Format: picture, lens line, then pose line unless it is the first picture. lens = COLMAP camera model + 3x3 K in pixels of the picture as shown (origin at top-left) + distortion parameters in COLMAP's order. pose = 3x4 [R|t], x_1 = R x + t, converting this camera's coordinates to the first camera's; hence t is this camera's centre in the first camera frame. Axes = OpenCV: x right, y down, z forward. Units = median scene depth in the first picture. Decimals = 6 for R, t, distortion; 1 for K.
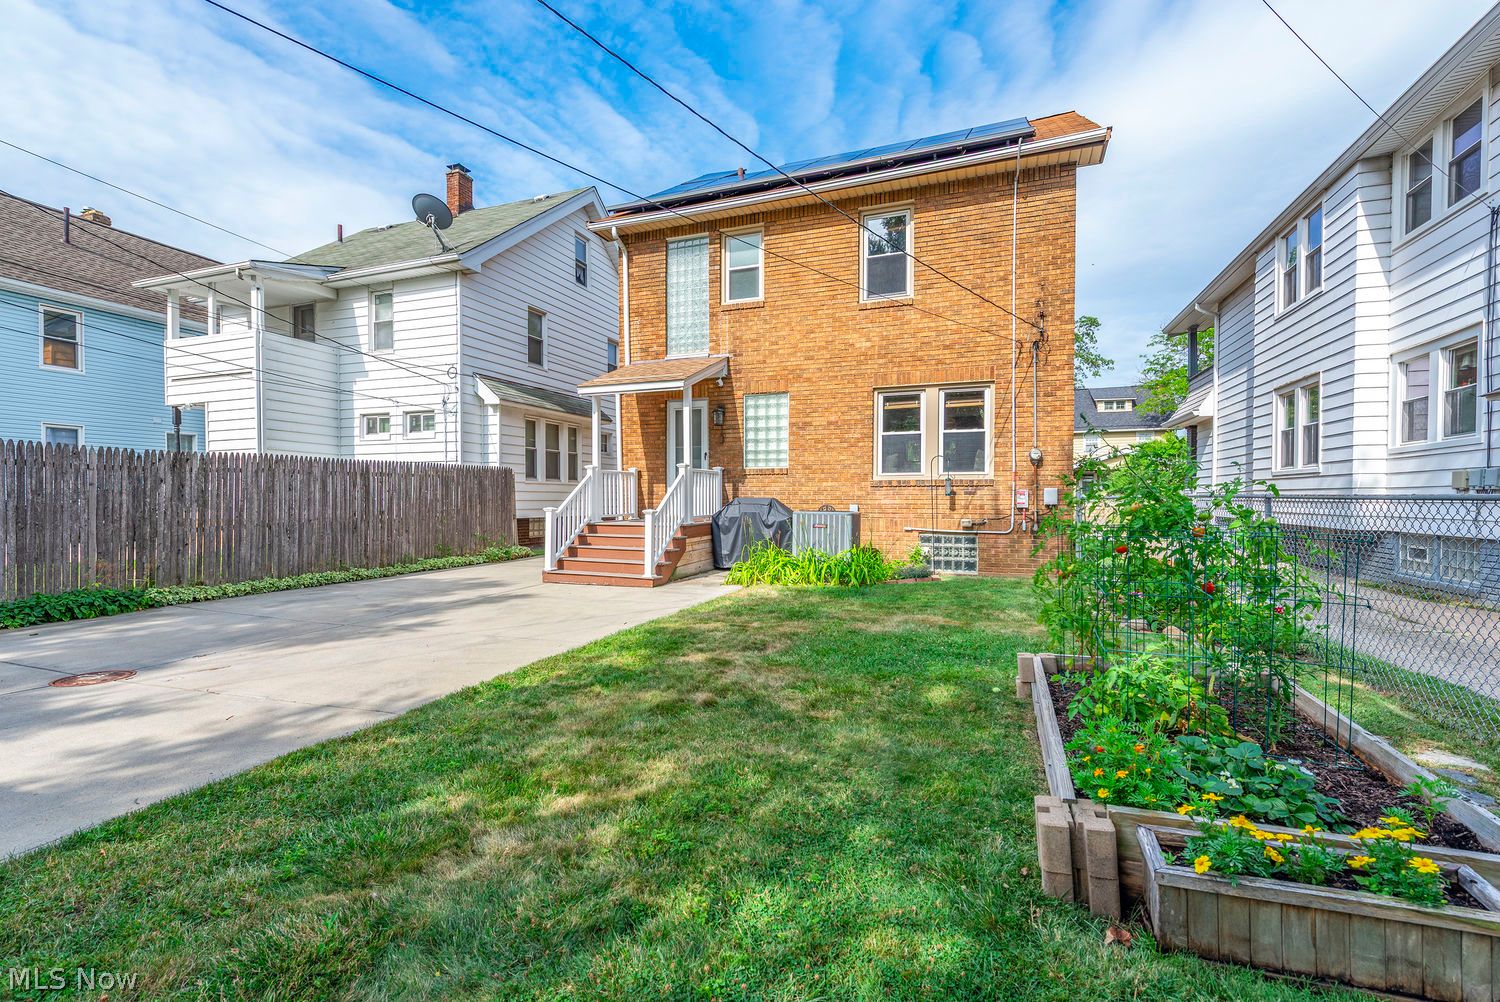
lens RADIAL K [[664.1, 0, 749.5], [0, 664.1, 504.4], [0, 0, 1]] dist [0.011377, -0.006029]
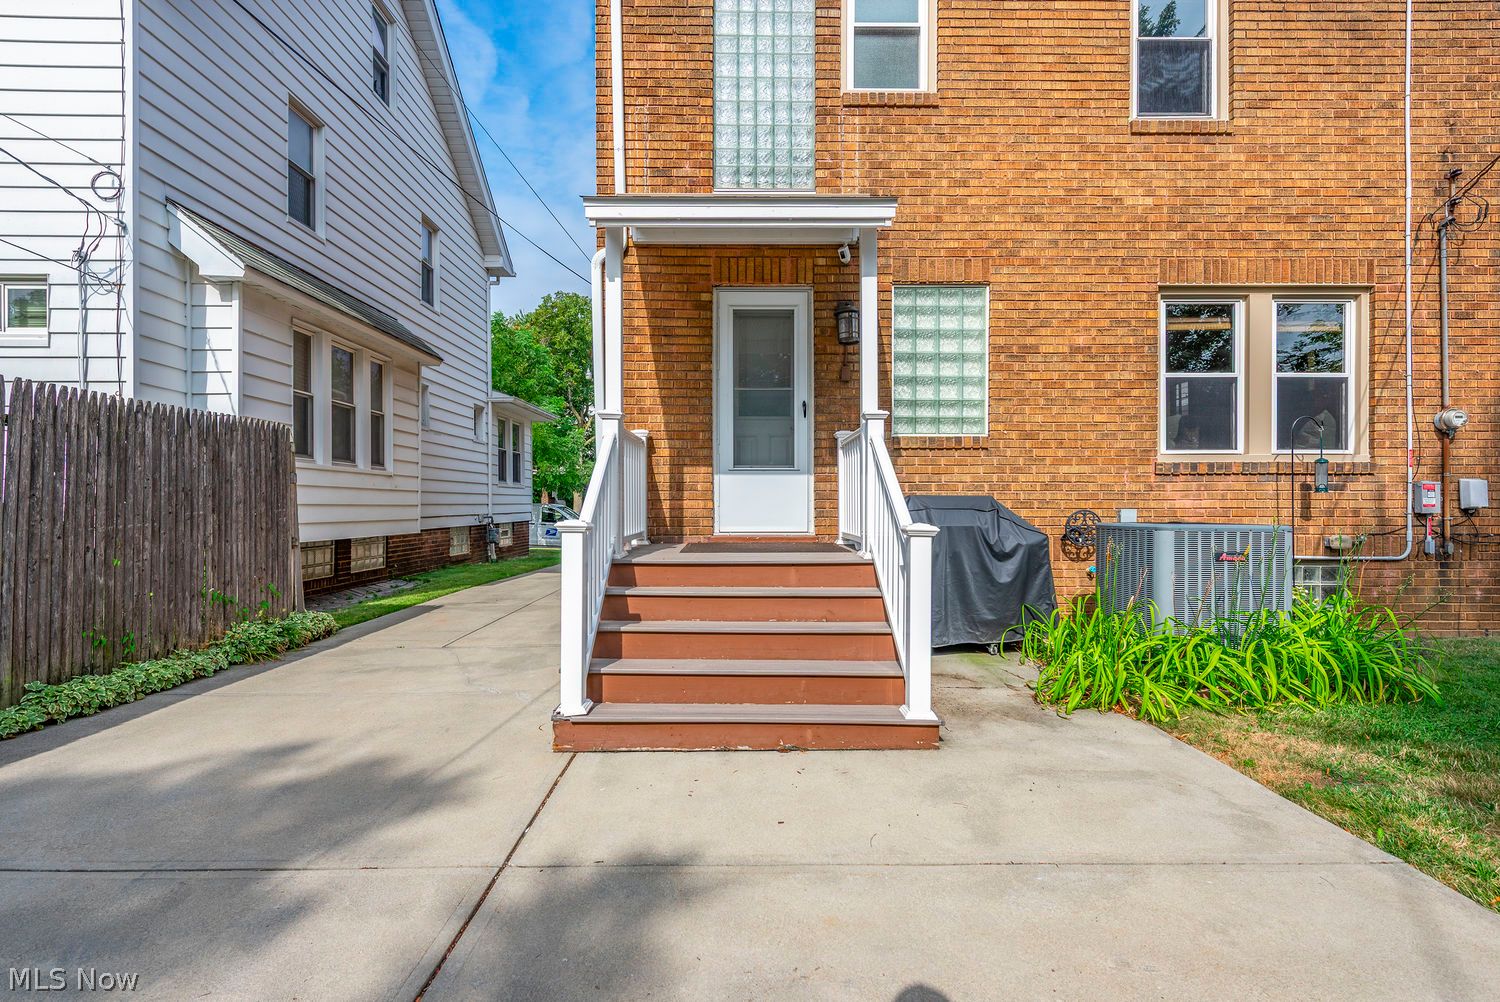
lens RADIAL K [[724.2, 0, 738.8], [0, 724.2, 506.0], [0, 0, 1]] dist [0.010653, -0.004330]
pose [[0.930456, -0.000962, 0.366403, -0.324703], [0.004639, 0.999947, -0.009155, 0.001444], [-0.366375, 0.010218, 0.930411, 0.581583]]
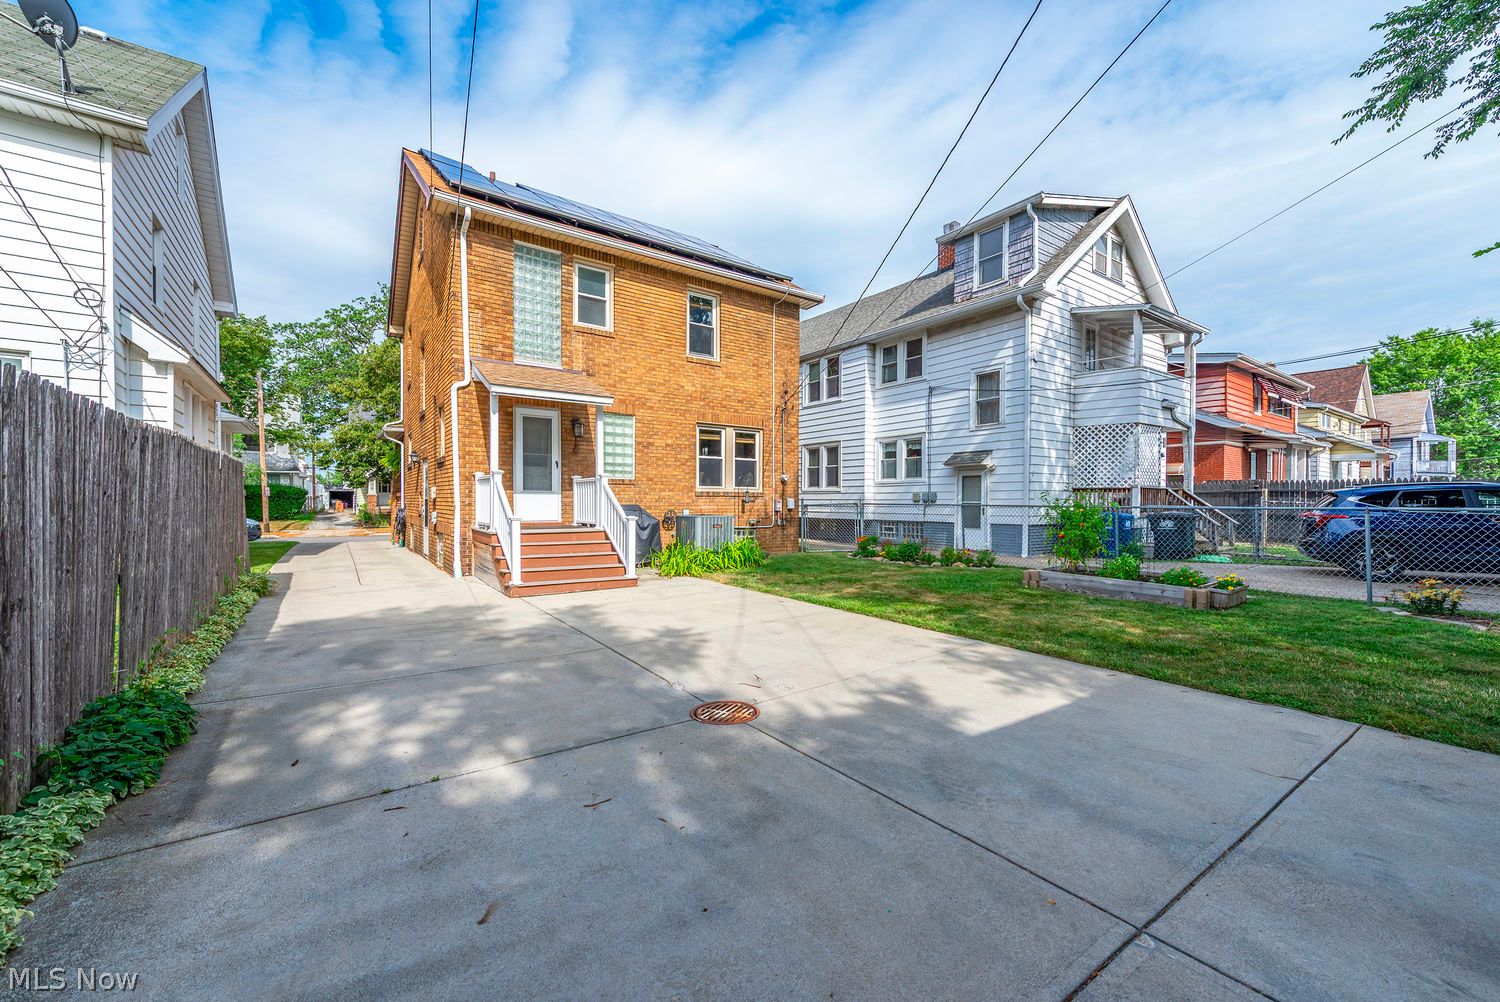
lens RADIAL K [[594.5, 0, 758.7], [0, 594.5, 509.8], [0, 0, 1]] dist [0.006261, -0.002924]
pose [[0.535025, -0.009203, 0.844786, -0.744812], [0.006639, 0.999956, 0.006689, -0.006250], [-0.844810, 0.002030, 0.535062, 0.251516]]
